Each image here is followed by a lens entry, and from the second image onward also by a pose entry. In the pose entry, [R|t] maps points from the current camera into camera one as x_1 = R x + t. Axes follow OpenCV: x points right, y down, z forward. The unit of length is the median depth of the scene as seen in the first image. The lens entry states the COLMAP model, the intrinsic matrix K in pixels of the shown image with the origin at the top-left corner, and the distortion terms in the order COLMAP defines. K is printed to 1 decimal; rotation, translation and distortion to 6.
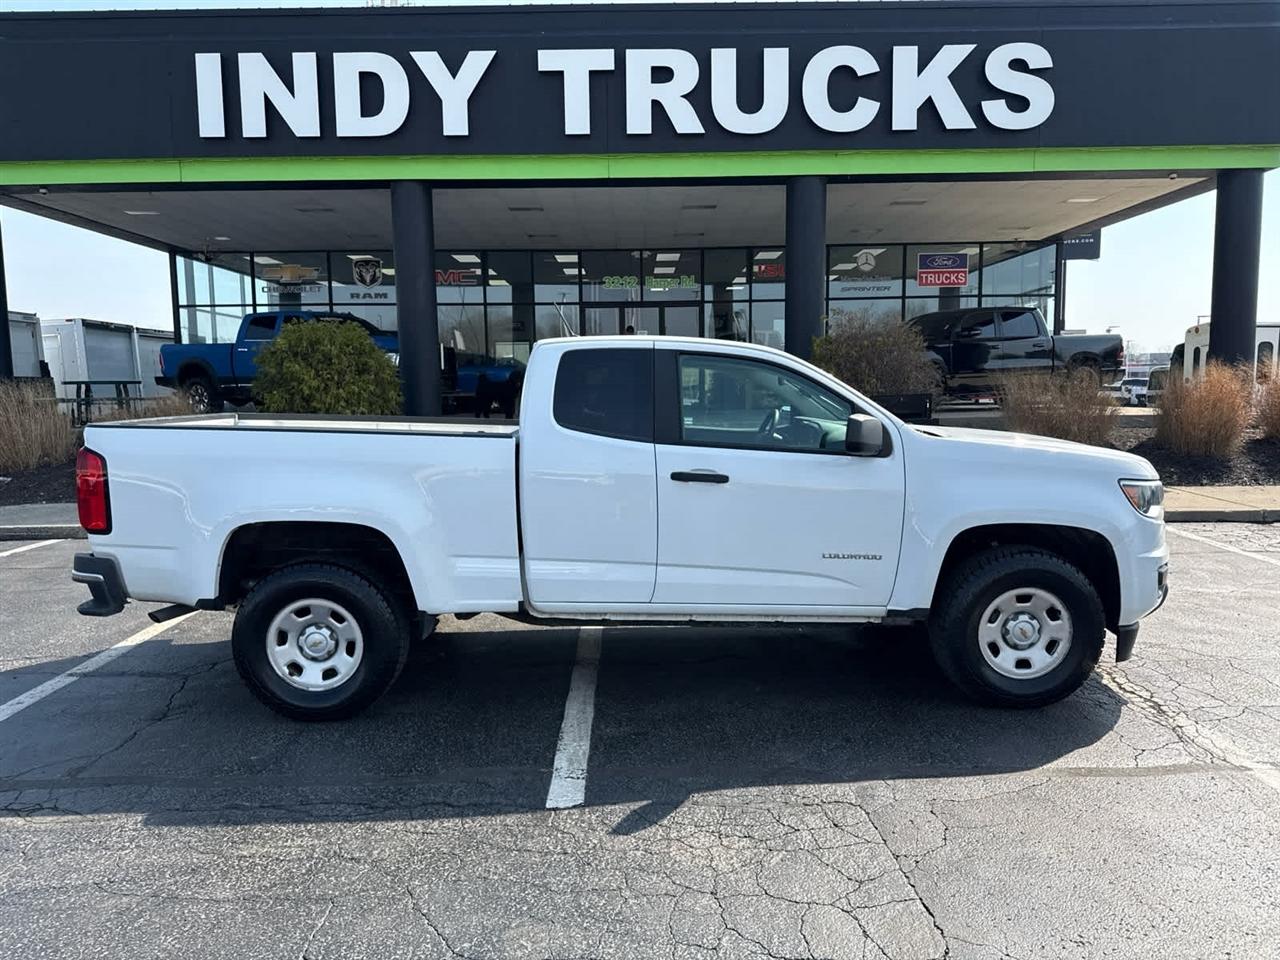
lens RADIAL K [[903.9, 0, 637.3], [0, 903.9, 478.9], [0, 0, 1]] dist [0.002000, -0.005401]
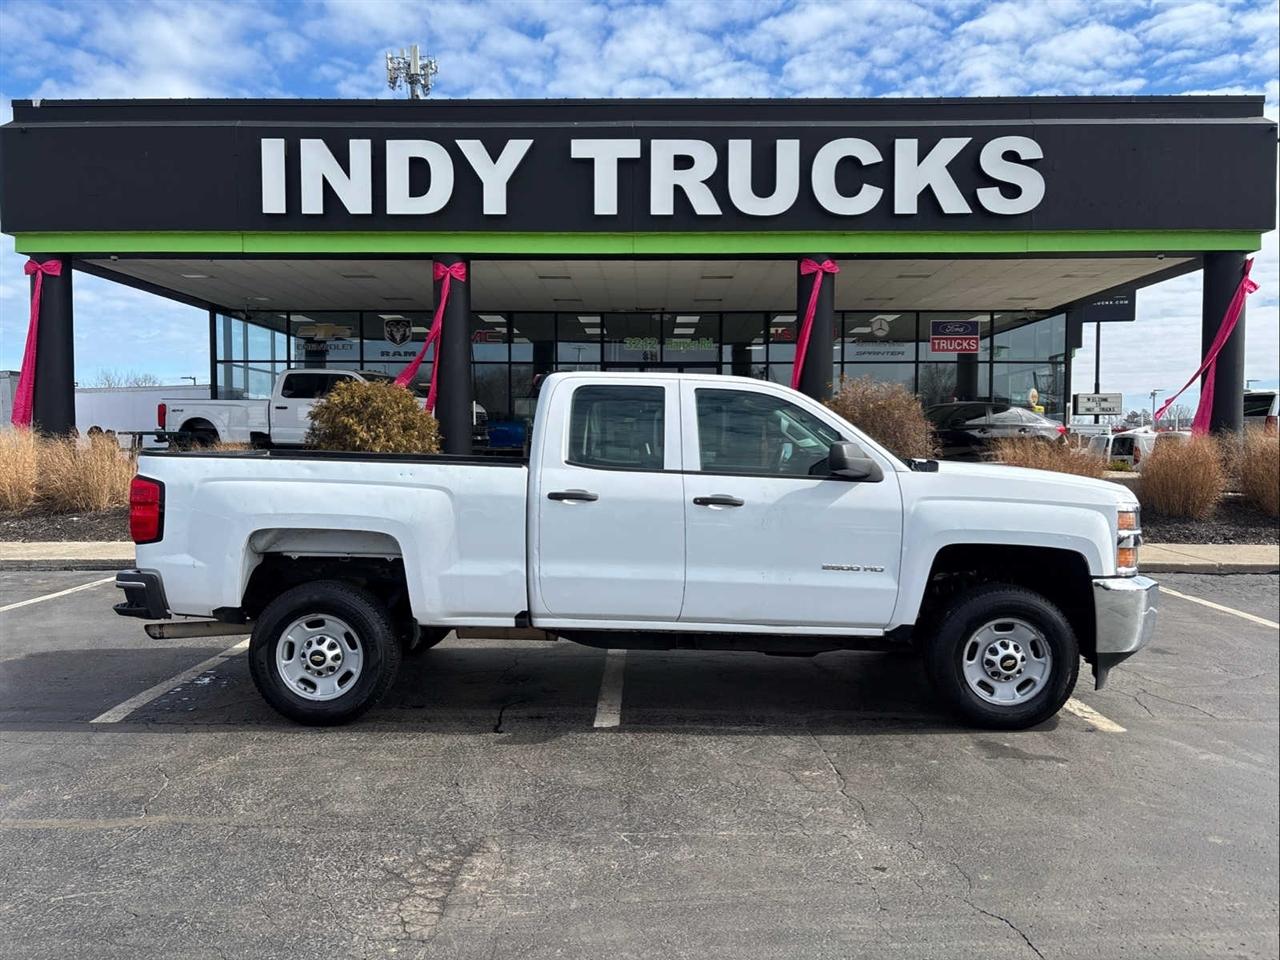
lens RADIAL K [[981.4, 0, 635.7], [0, 981.4, 484.3], [0, 0, 1]] dist [-0.034505, 0.111723]
pose [[0.999704, 0.015999, -0.018330, -0.002694], [-0.017091, 0.997988, -0.061053, 0.016348], [0.017316, 0.061348, 0.997966, -0.161912]]
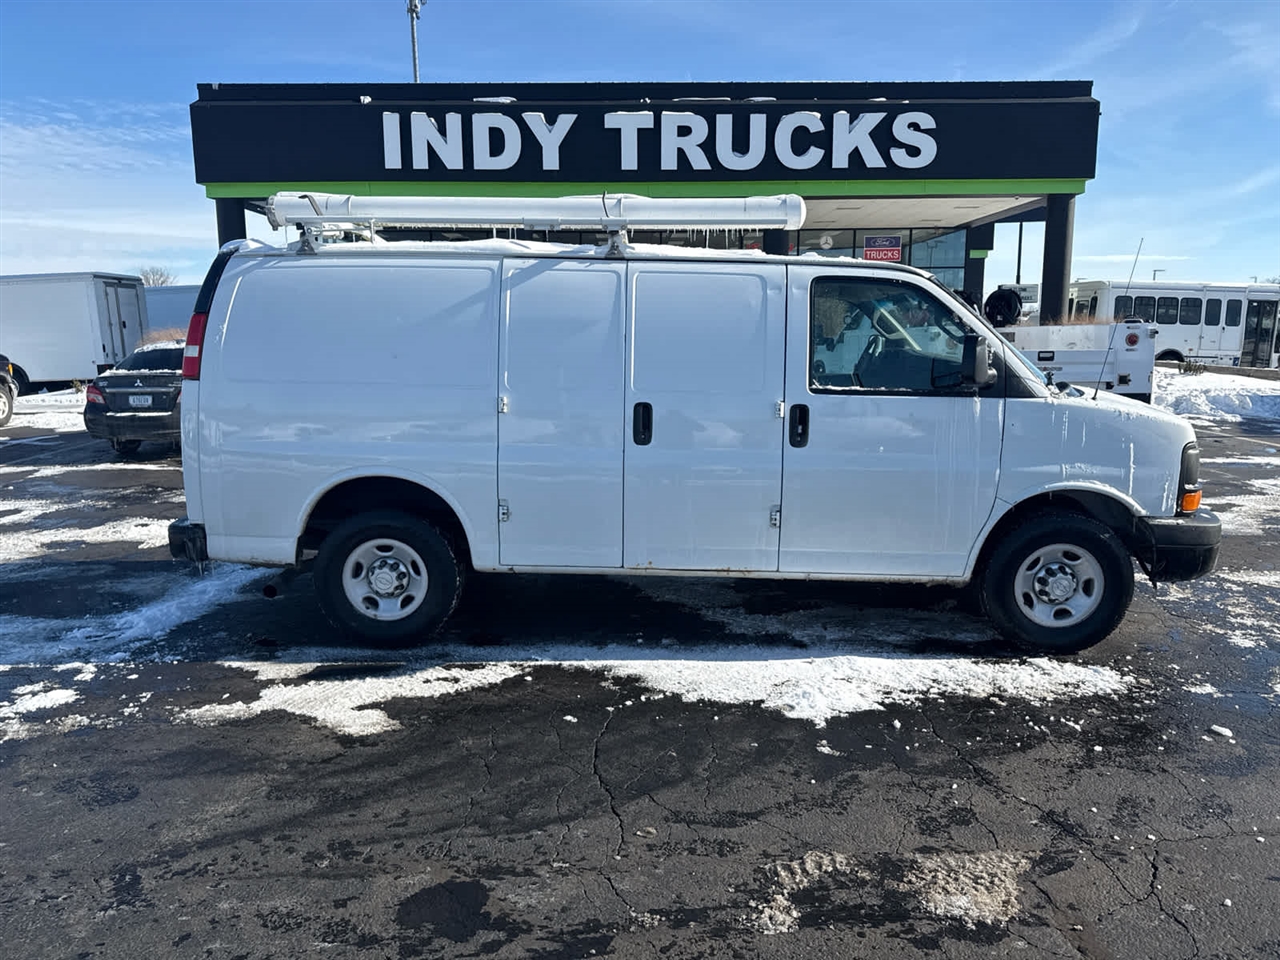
lens RADIAL K [[923.8, 0, 635.6], [0, 923.8, 477.7], [0, 0, 1]] dist [0.017510, -0.008011]
pose [[0.999933, 0.006322, 0.009742, -0.067307], [-0.006859, 0.998402, 0.056095, 0.057727], [-0.009372, -0.056158, 0.998378, -0.613699]]
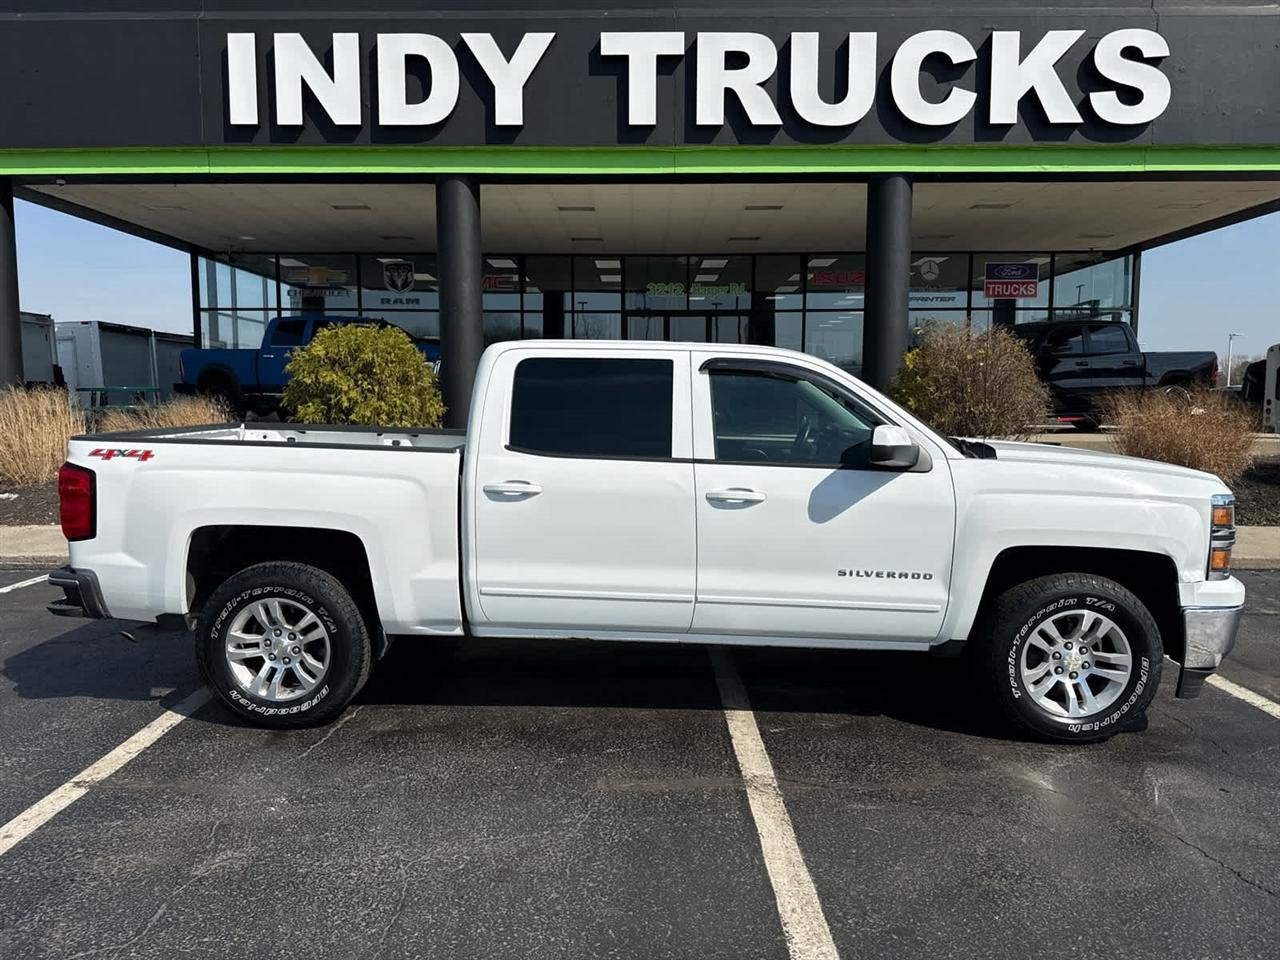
lens RADIAL K [[901.7, 0, 627.9], [0, 901.7, 480.3], [0, 0, 1]] dist [-0.000142, -0.006211]
pose [[0.999751, 0.015153, -0.016380, -0.060275], [-0.015312, 0.999836, -0.009620, -0.014554], [0.016231, 0.009869, 0.999820, 0.095774]]
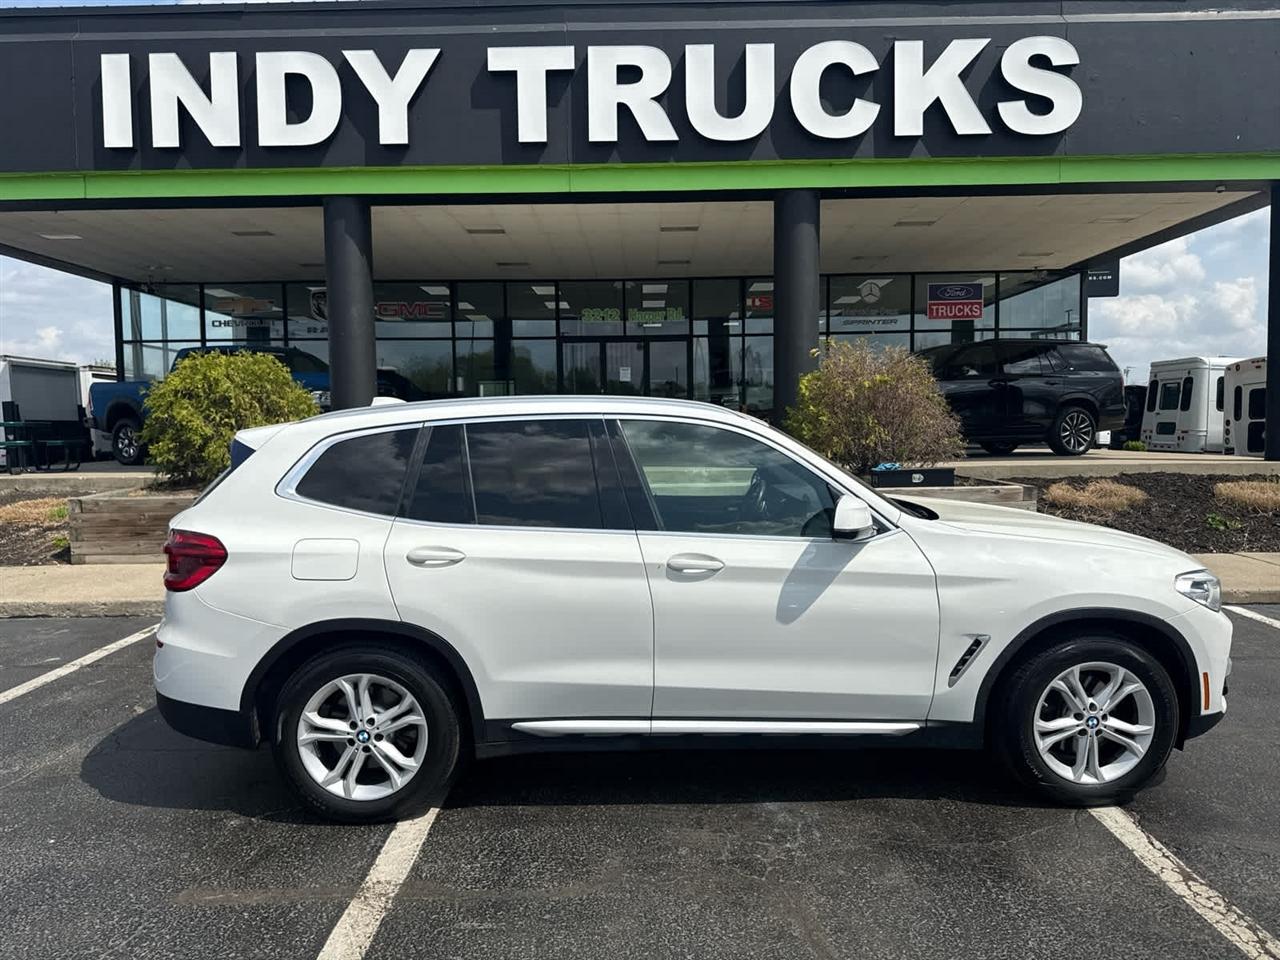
lens RADIAL K [[900.3, 0, 637.2], [0, 900.3, 478.9], [0, 0, 1]] dist [0.002081, -0.008850]
pose [[0.999861, 0.001794, -0.016557, 0.049788], [-0.002515, 0.999046, -0.043587, -0.018717], [0.016463, 0.043623, 0.998912, 0.146773]]
